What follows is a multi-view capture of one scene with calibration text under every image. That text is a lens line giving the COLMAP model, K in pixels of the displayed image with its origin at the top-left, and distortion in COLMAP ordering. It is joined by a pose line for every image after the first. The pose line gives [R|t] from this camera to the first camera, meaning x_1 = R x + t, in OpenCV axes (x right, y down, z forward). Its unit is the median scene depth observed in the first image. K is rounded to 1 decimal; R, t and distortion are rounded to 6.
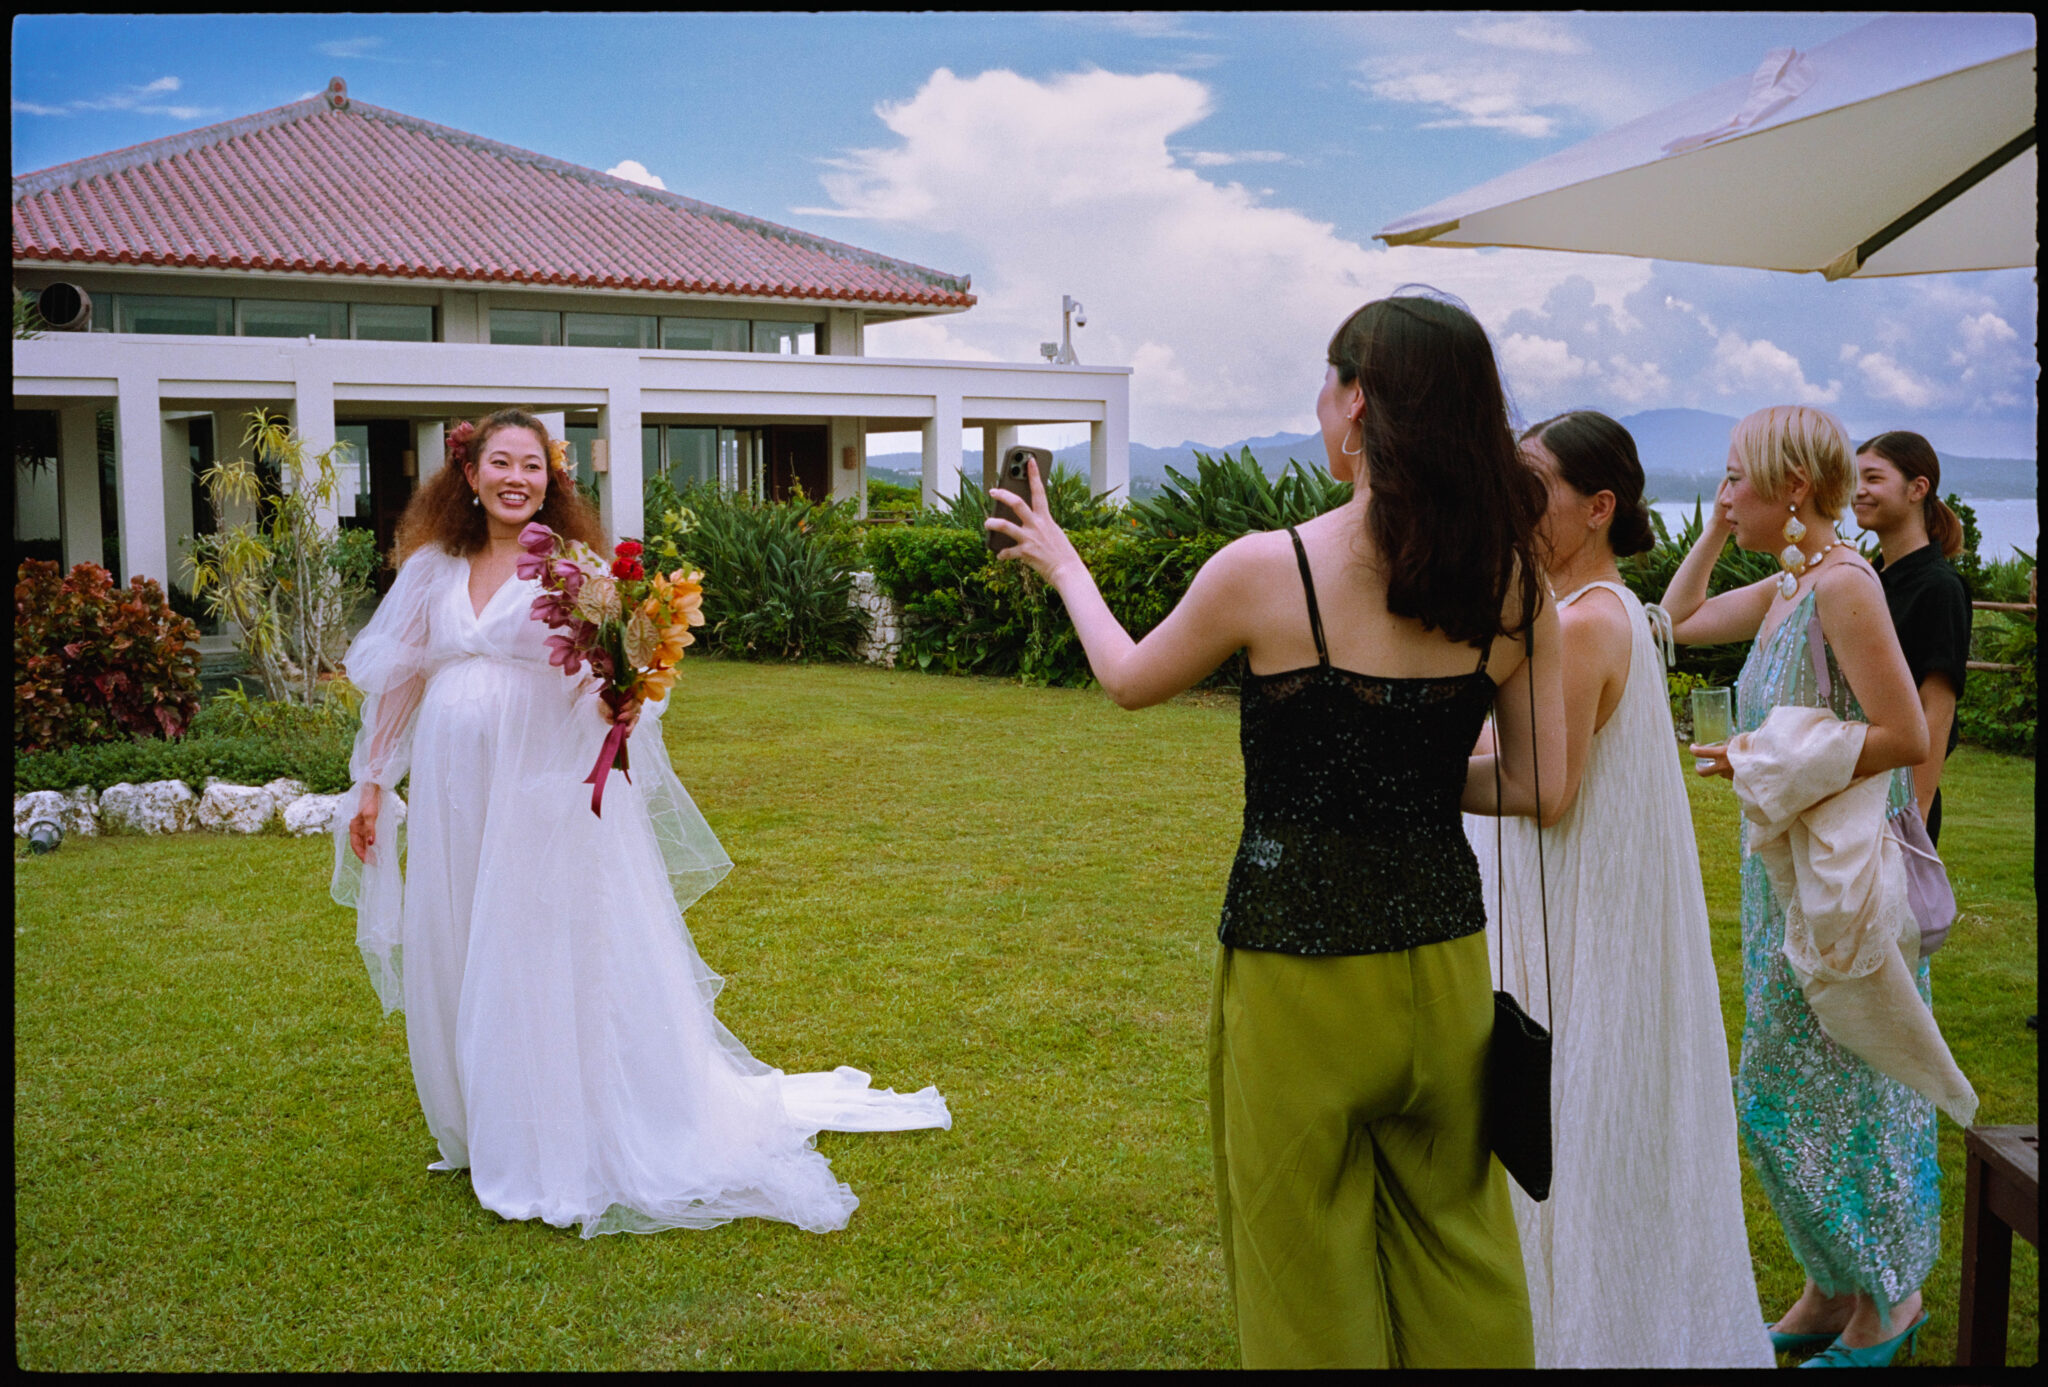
lens RADIAL K [[2027.6, 0, 1025.7], [0, 2027.6, 696.9], [0, 0, 1]] dist [-0.038271, 0.000000]
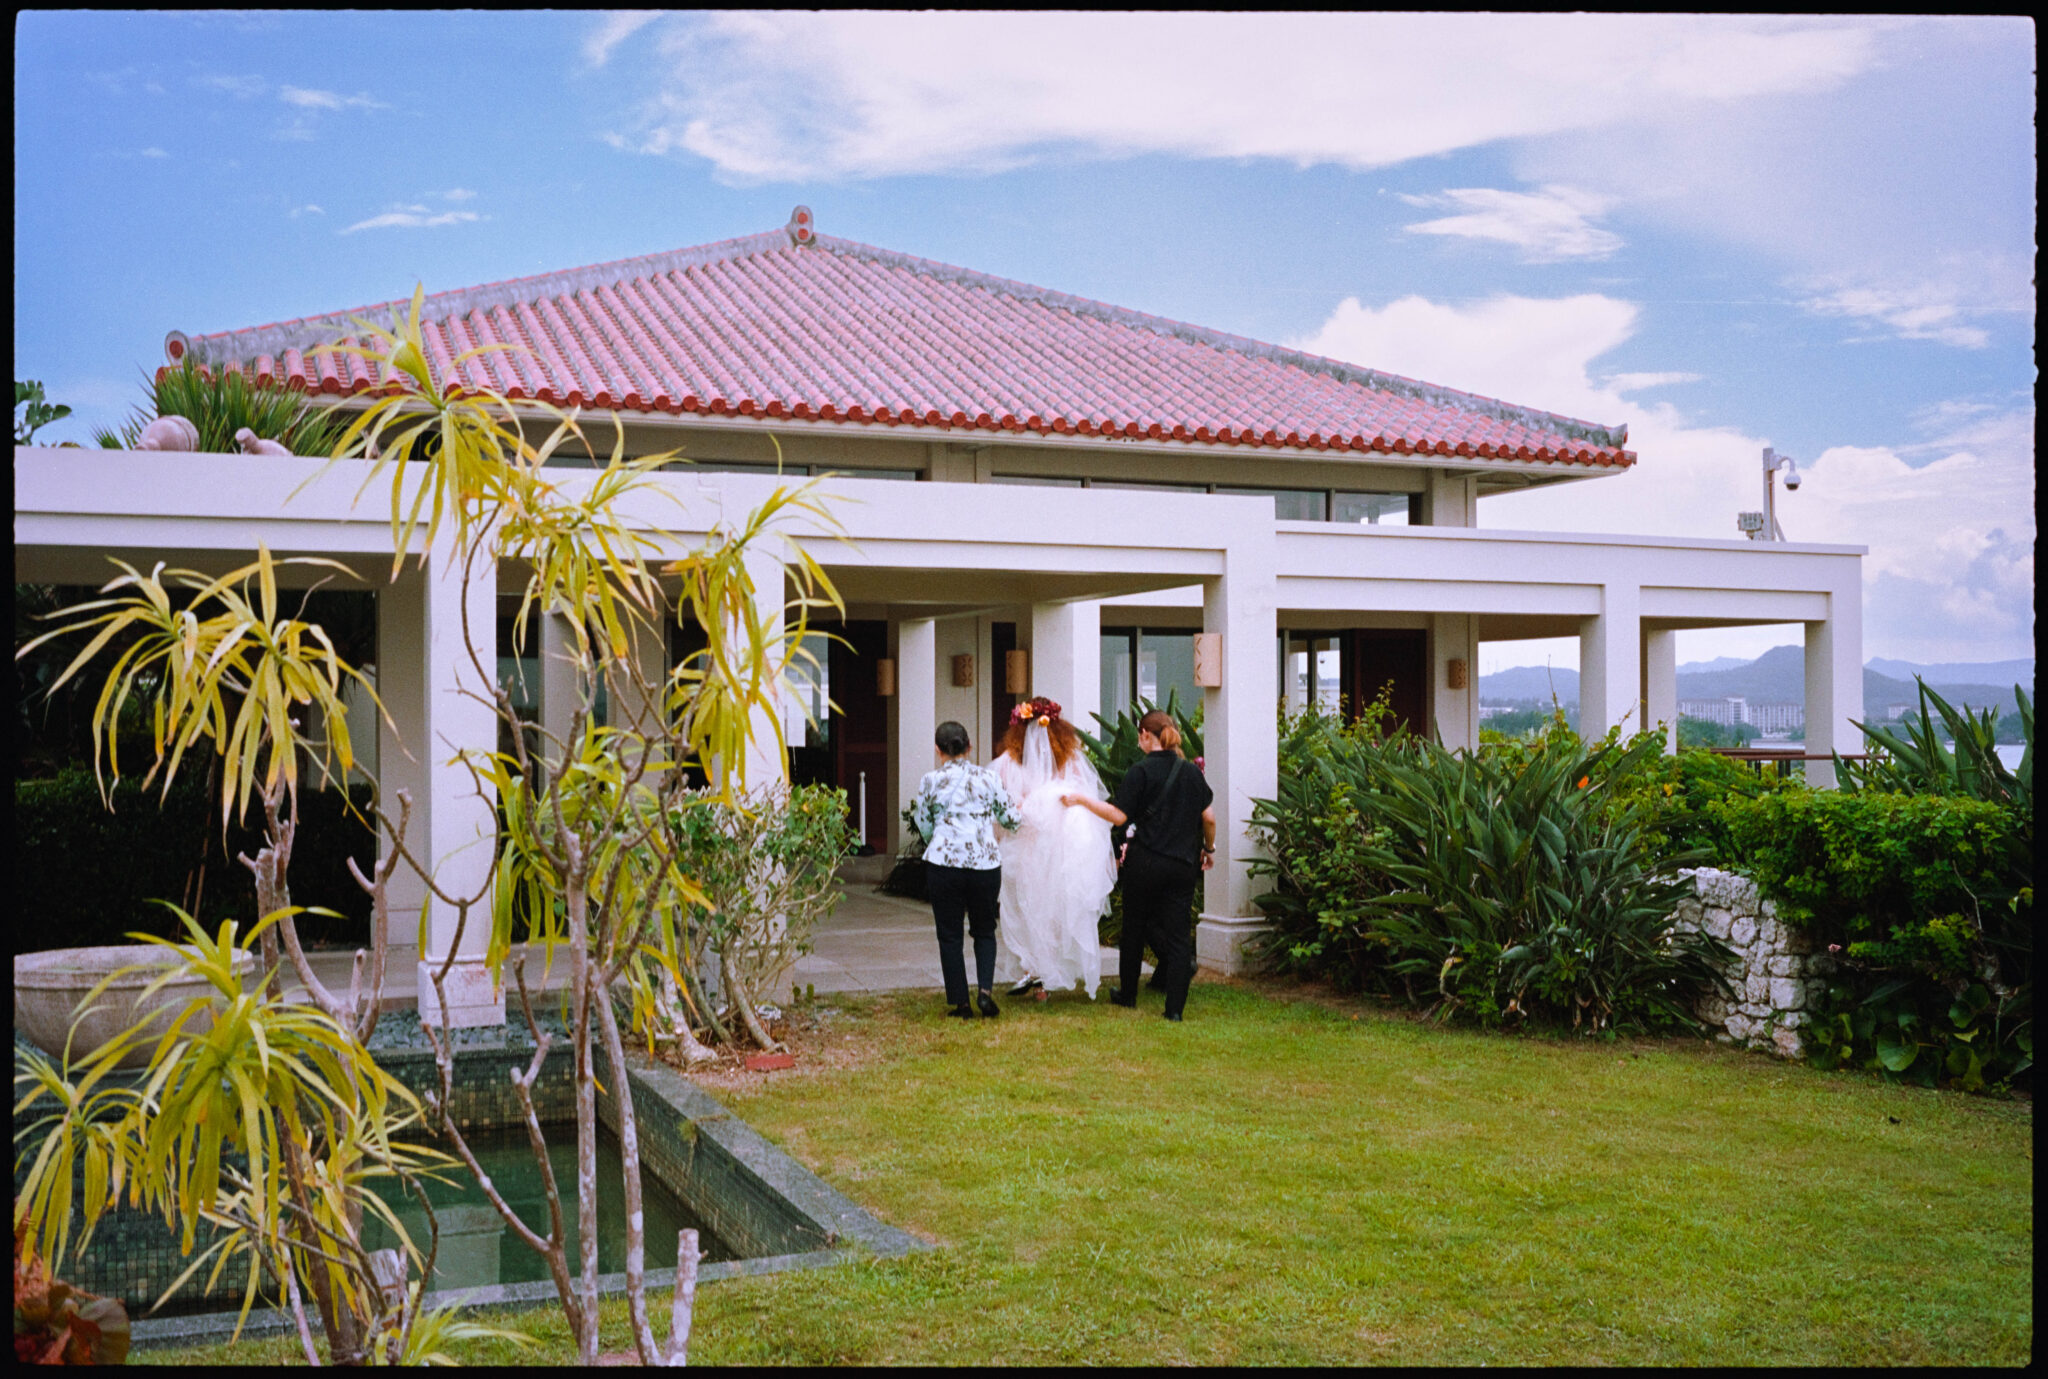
lens RADIAL K [[2027.6, 0, 1024.0], [0, 2027.6, 691.1], [0, 0, 1]] dist [-0.038271, 0.000000]
pose [[0.977898, -0.001294, -0.209079, -0.096935], [-0.022564, 0.993487, -0.111685, -0.029448], [0.207862, 0.113934, 0.971500, 0.284757]]
